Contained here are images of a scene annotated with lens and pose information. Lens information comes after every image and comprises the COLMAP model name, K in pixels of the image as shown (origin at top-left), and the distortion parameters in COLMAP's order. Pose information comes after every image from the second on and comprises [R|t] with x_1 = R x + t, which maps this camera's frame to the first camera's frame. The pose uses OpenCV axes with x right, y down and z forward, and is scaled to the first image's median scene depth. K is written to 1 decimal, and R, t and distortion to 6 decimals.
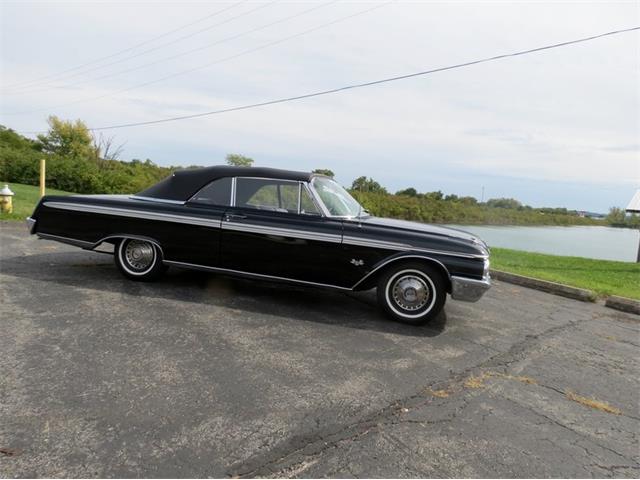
lens RADIAL K [[447.0, 0, 322.1], [0, 447.0, 241.7], [0, 0, 1]] dist [-0.035916, 0.015136]
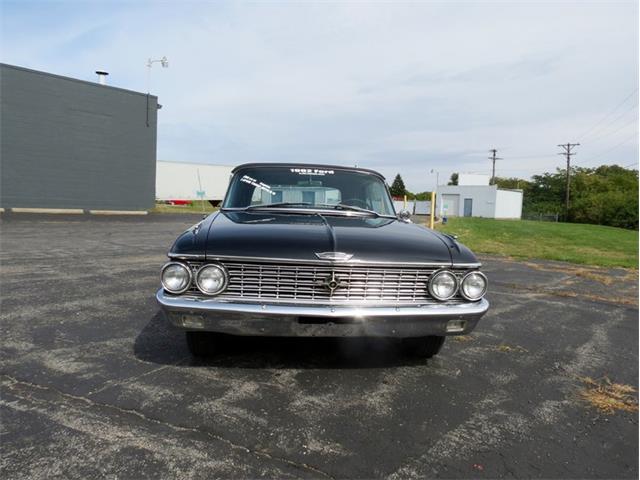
lens RADIAL K [[465.7, 0, 320.6], [0, 465.7, 240.7], [0, 0, 1]] dist [-0.036035, 0.008250]
pose [[0.319701, -0.001508, -0.947517, 1.188145], [-0.099718, 0.994392, -0.035228, 0.020839], [0.942257, 0.105747, 0.317758, 1.159480]]
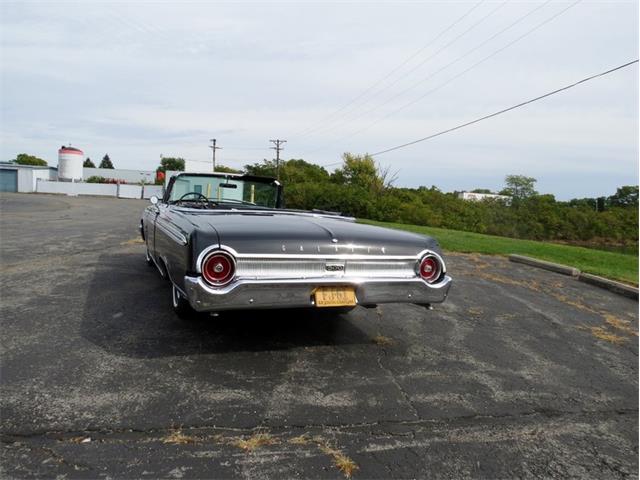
lens RADIAL K [[447.0, 0, 320.7], [0, 447.0, 240.8], [0, 0, 1]] dist [-0.035916, 0.015136]
pose [[0.812820, 0.011362, -0.582404, 0.686565], [-0.044317, 0.998118, -0.042378, 0.029201], [0.580827, 0.060256, 0.811794, 0.412714]]
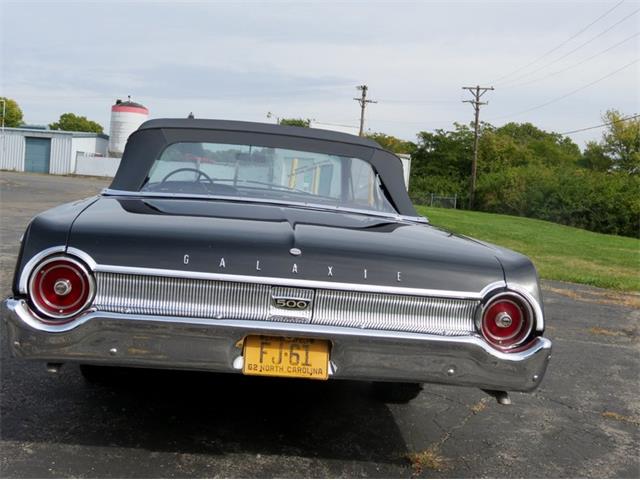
lens RADIAL K [[823.4, 0, 320.5], [0, 823.4, 239.5], [0, 0, 1]] dist [-0.102011, 0.000000]
pose [[0.611604, 0.017051, -0.790980, 0.874727], [-0.104971, 0.992678, -0.059767, 0.025976], [0.784170, 0.119583, 0.608915, 0.648554]]
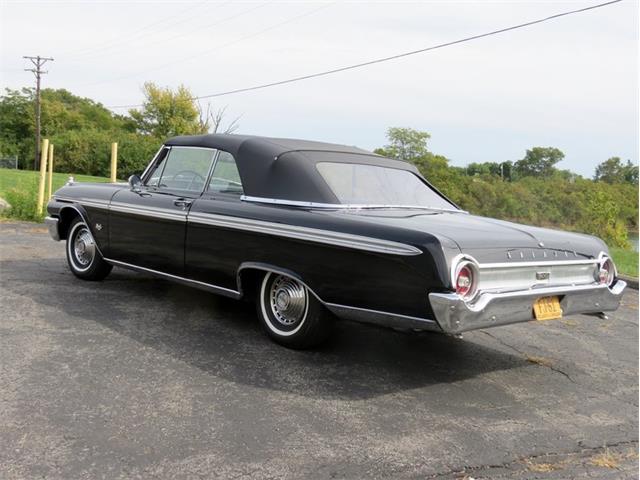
lens RADIAL K [[710.3, 0, 326.4], [0, 710.3, 240.2], [0, 0, 1]] dist [-0.061378, 0.000000]
pose [[0.955427, 0.010925, -0.295026, 0.206171], [-0.020920, 0.999308, -0.030745, 0.027376], [0.294486, 0.035547, 0.954994, -0.101494]]
